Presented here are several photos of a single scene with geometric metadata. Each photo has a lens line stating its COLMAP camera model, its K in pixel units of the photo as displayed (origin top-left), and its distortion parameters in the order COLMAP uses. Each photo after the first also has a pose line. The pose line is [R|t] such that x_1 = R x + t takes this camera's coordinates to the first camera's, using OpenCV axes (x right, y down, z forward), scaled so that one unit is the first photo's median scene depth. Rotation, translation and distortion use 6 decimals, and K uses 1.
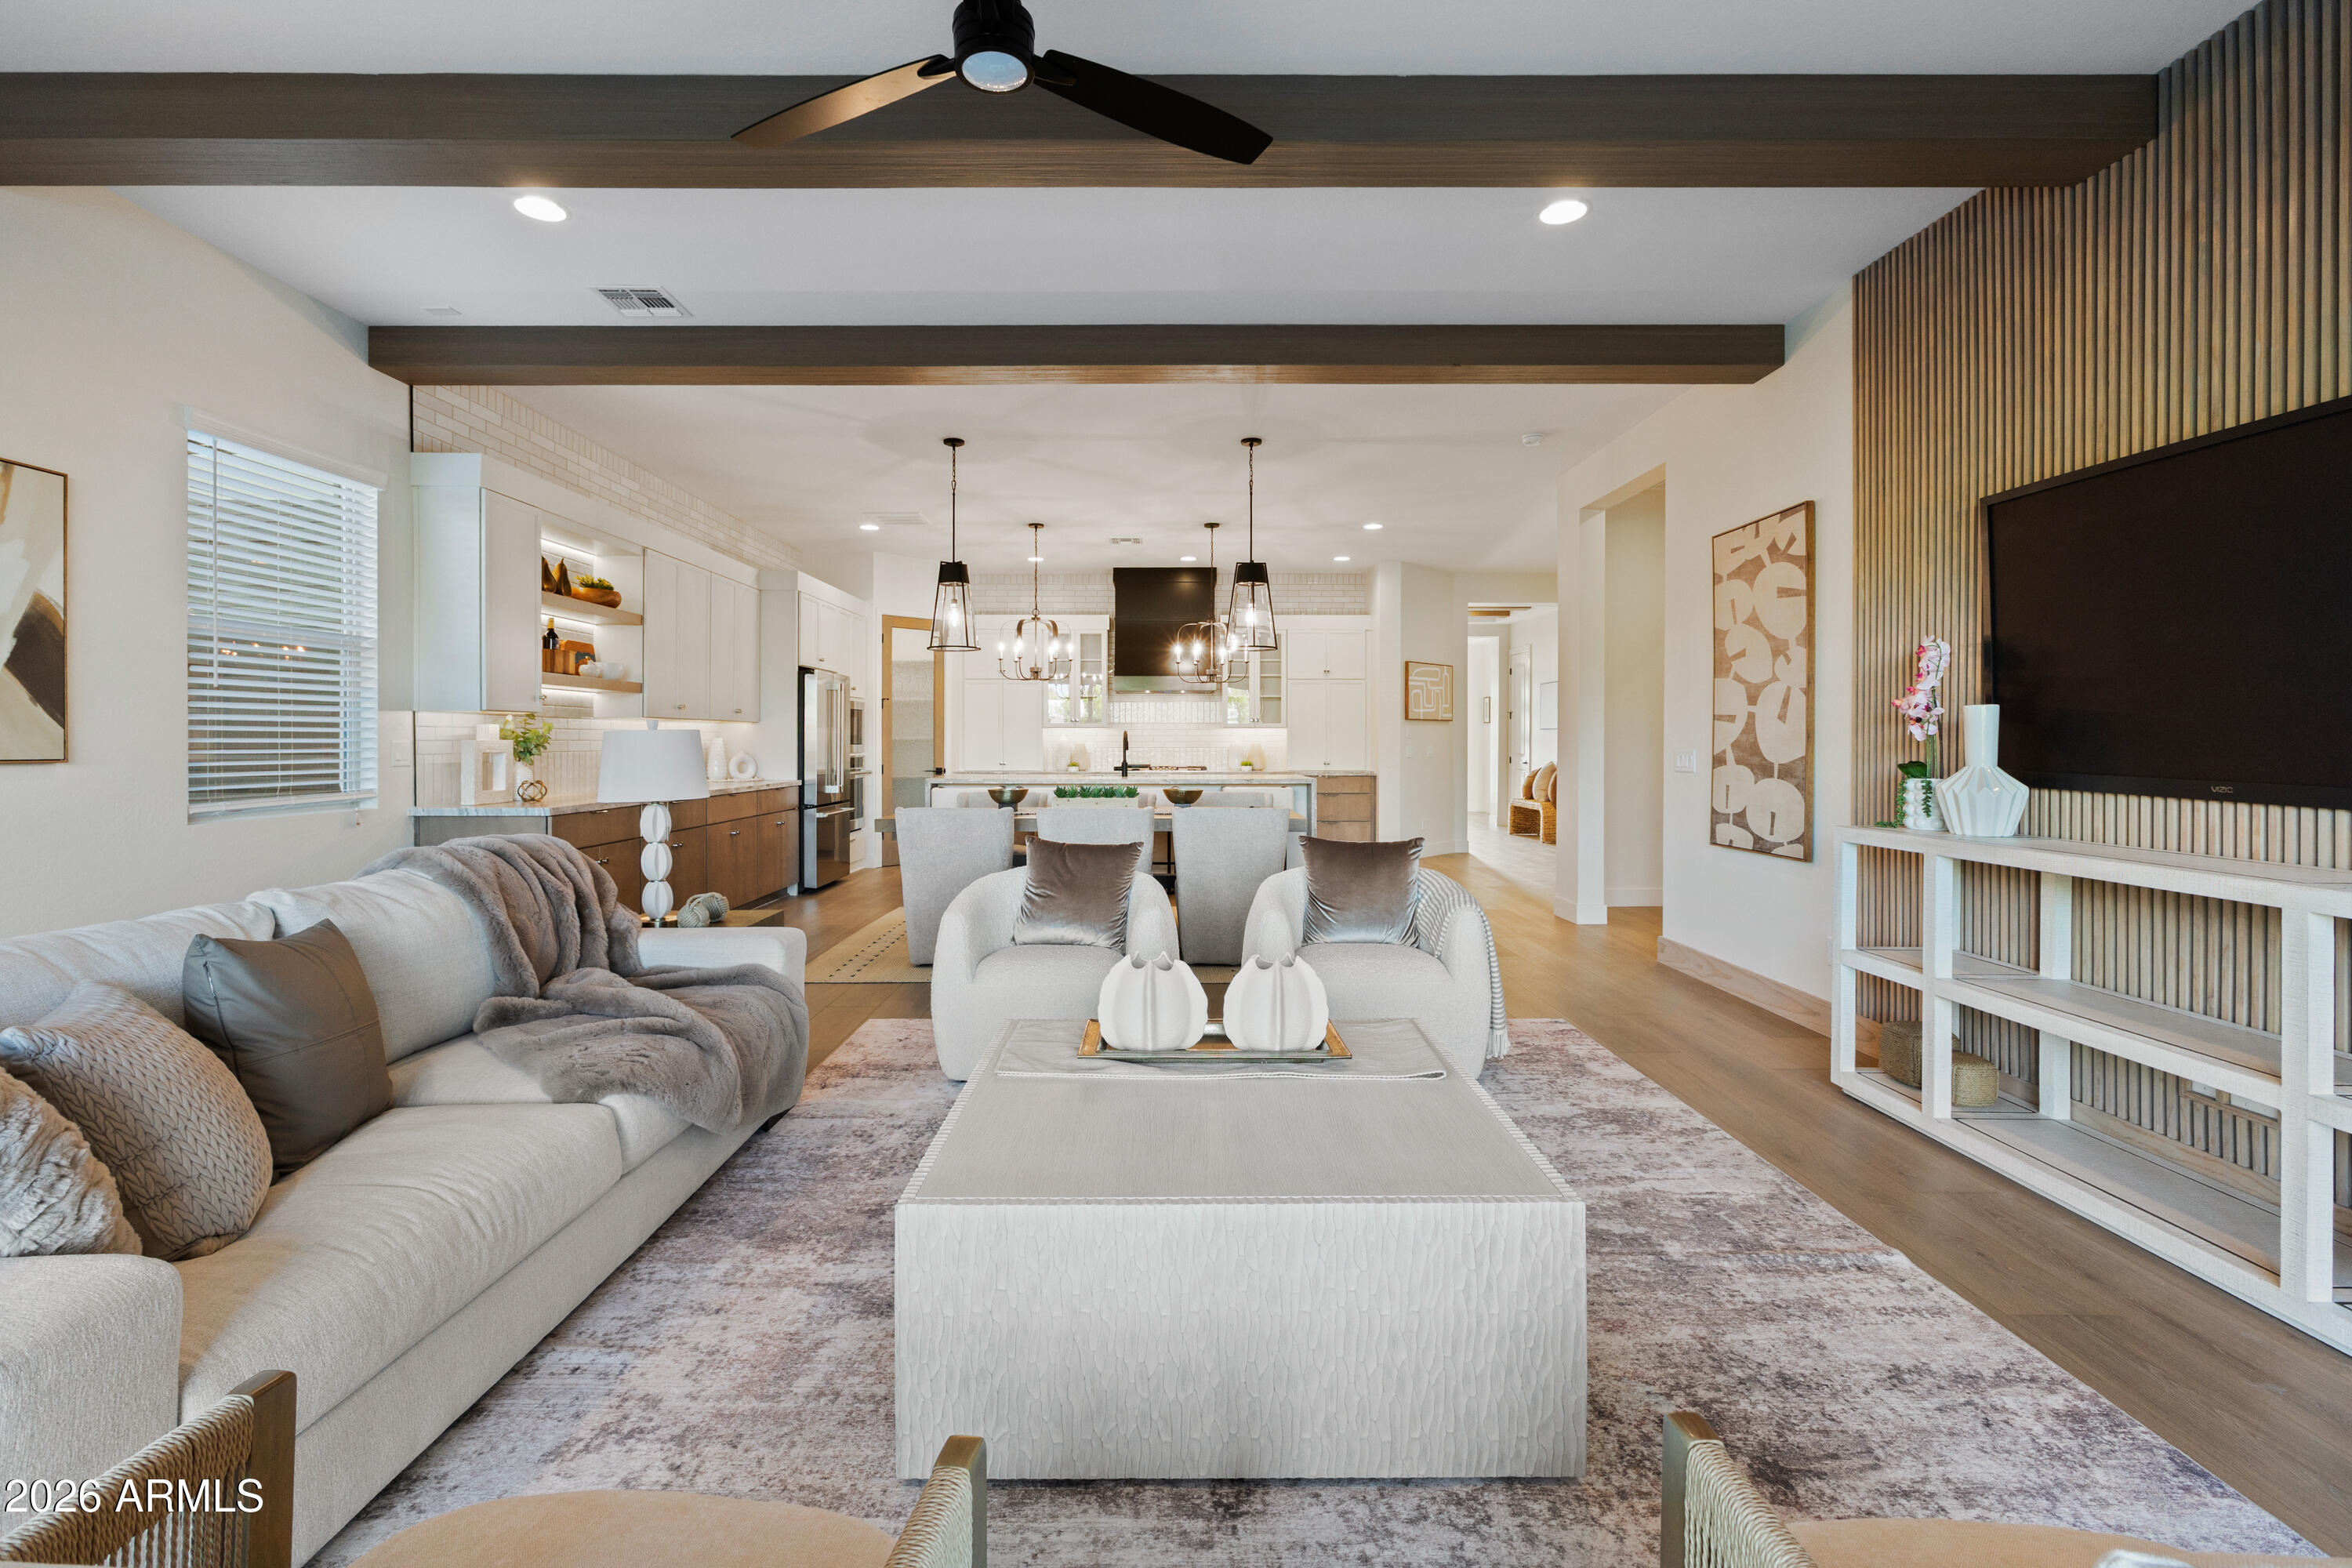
lens RADIAL K [[1044.1, 0, 1166.4], [0, 1044.1, 740.4], [0, 0, 1]] dist [-0.010923, 0.009812]
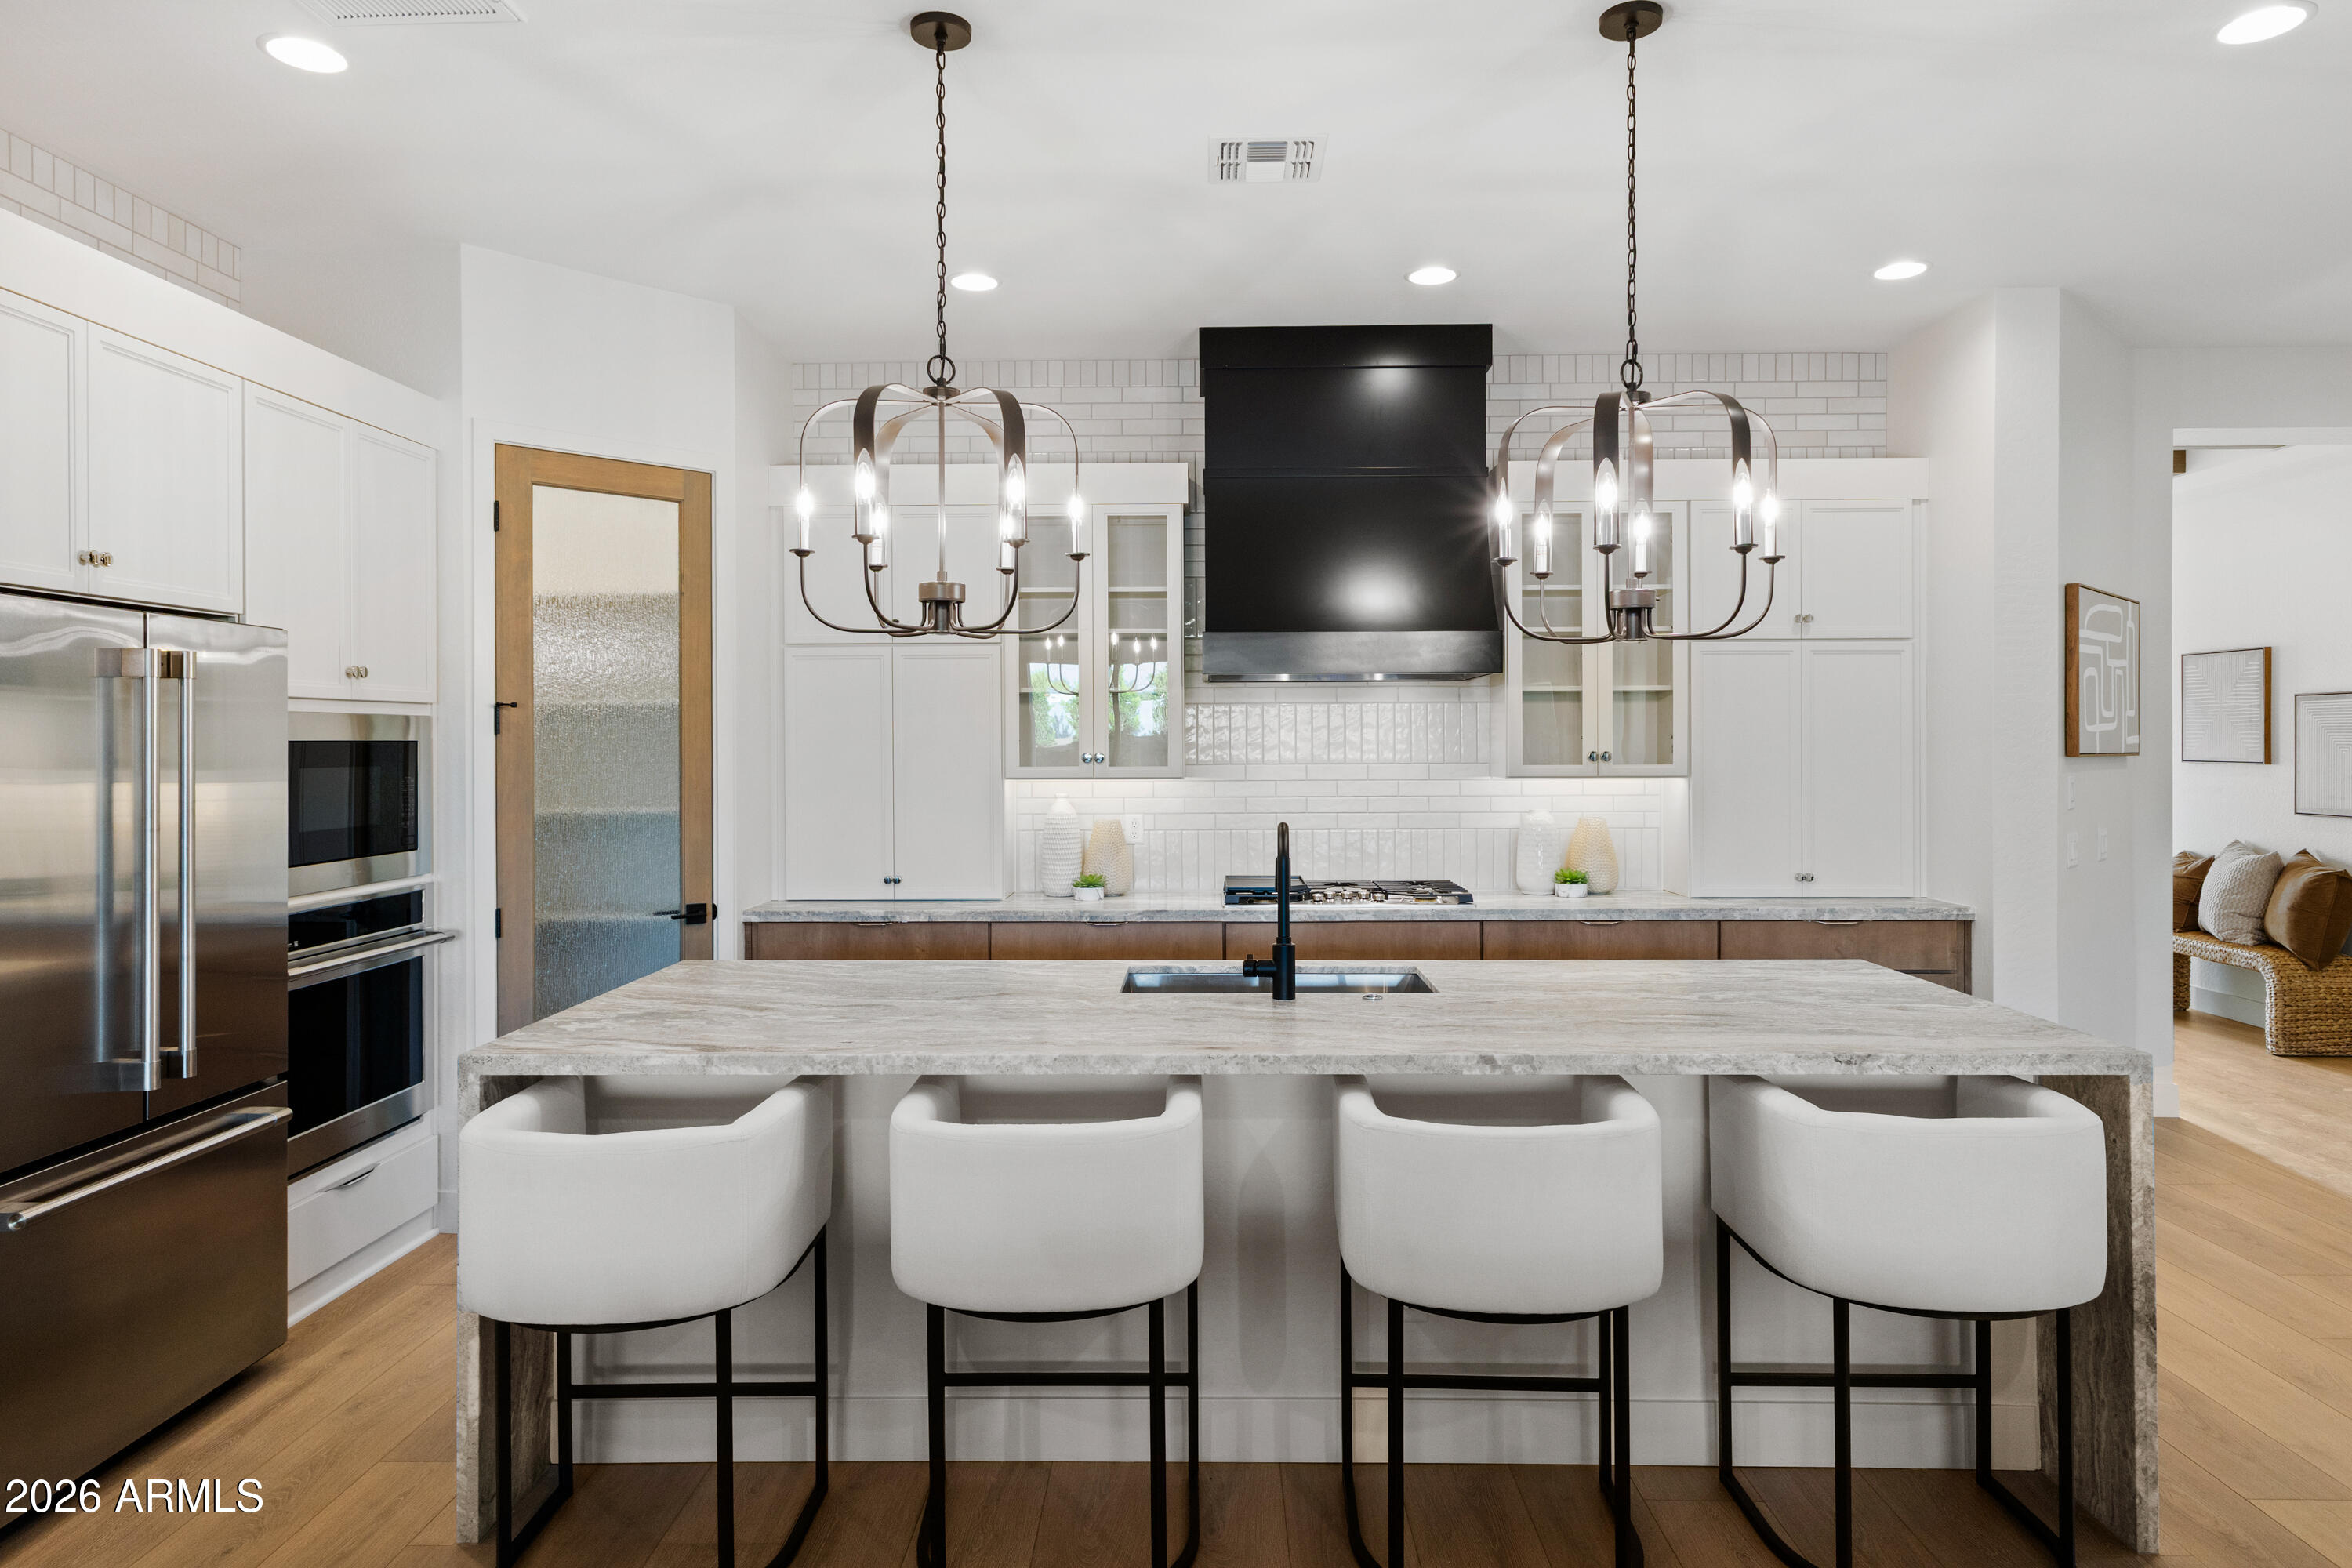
lens RADIAL K [[1389.8, 0, 1187.2], [0, 1389.8, 747.6], [0, 0, 1]] dist [0.002637, 0.001079]
pose [[0.999810, -0.004528, -0.018974, -0.109491], [0.004630, 0.999975, 0.005351, -0.059090], [0.018949, -0.005438, 0.999806, 1.231748]]
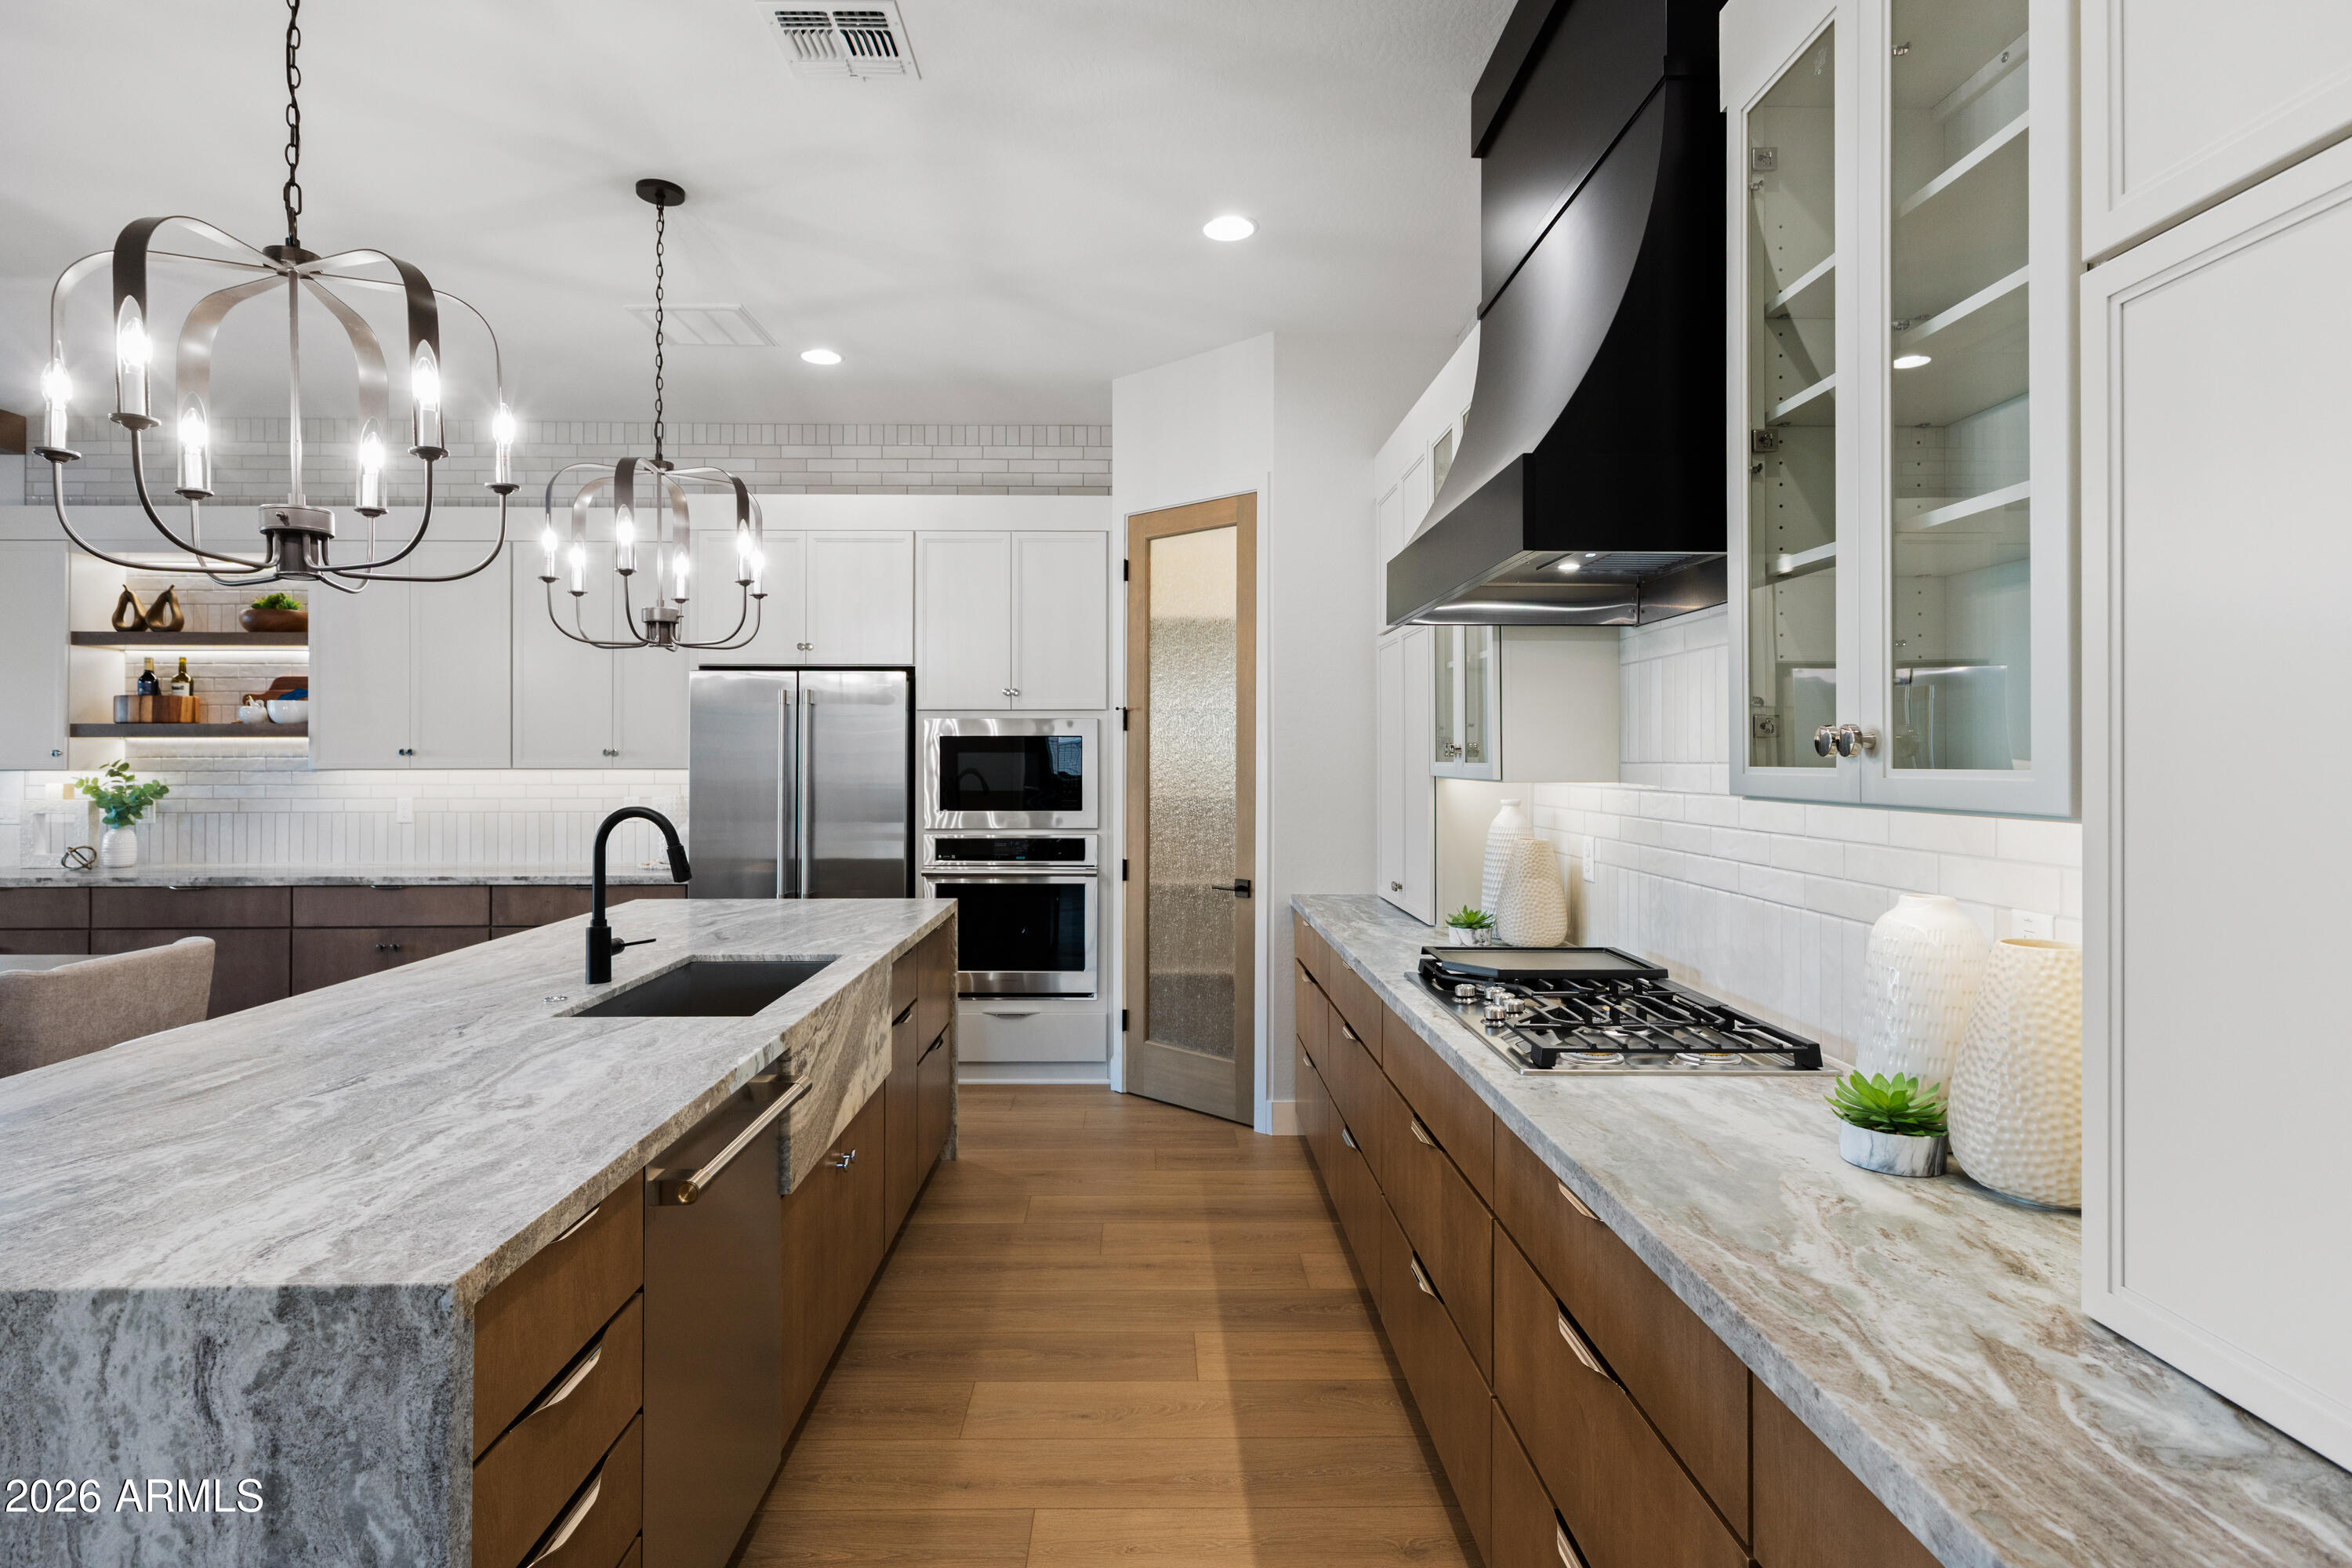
lens RADIAL K [[1210.5, 0, 1160.5], [0, 1210.5, 748.2], [0, 0, 1]] dist [0.001680, 0.001133]
pose [[0.017322, -0.008152, -0.999817, 0.504087], [0.000453, 0.999967, -0.008146, -0.040898], [0.999850, -0.000312, 0.017325, 2.155910]]
